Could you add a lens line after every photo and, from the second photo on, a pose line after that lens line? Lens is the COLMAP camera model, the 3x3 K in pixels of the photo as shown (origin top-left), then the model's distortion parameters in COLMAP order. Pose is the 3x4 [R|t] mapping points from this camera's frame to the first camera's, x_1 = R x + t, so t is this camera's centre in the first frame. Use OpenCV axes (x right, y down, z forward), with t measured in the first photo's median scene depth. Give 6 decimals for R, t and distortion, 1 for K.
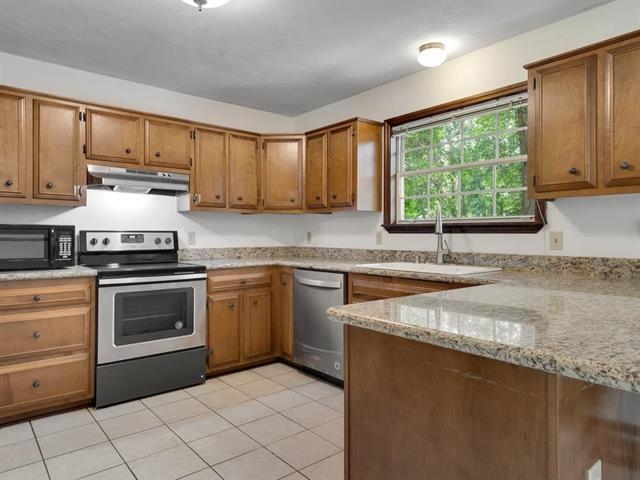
lens RADIAL K [[423.3, 0, 319.3], [0, 423.3, 235.7], [0, 0, 1]] dist [0.003655, -0.000985]
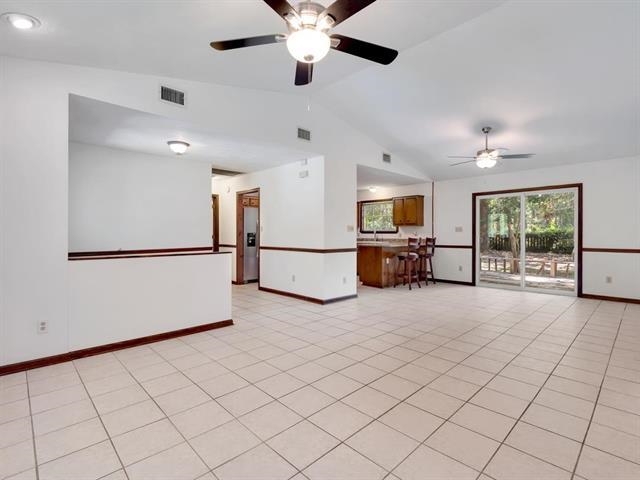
lens RADIAL K [[318.2, 0, 324.2], [0, 318.2, 234.2], [0, 0, 1]] dist [0.013833, -0.001697]
pose [[0.997057, 0.003504, 0.076588, -0.415220], [-0.003224, 0.999988, -0.003784, 0.012857], [-0.076601, 0.003526, 0.997056, -1.923826]]
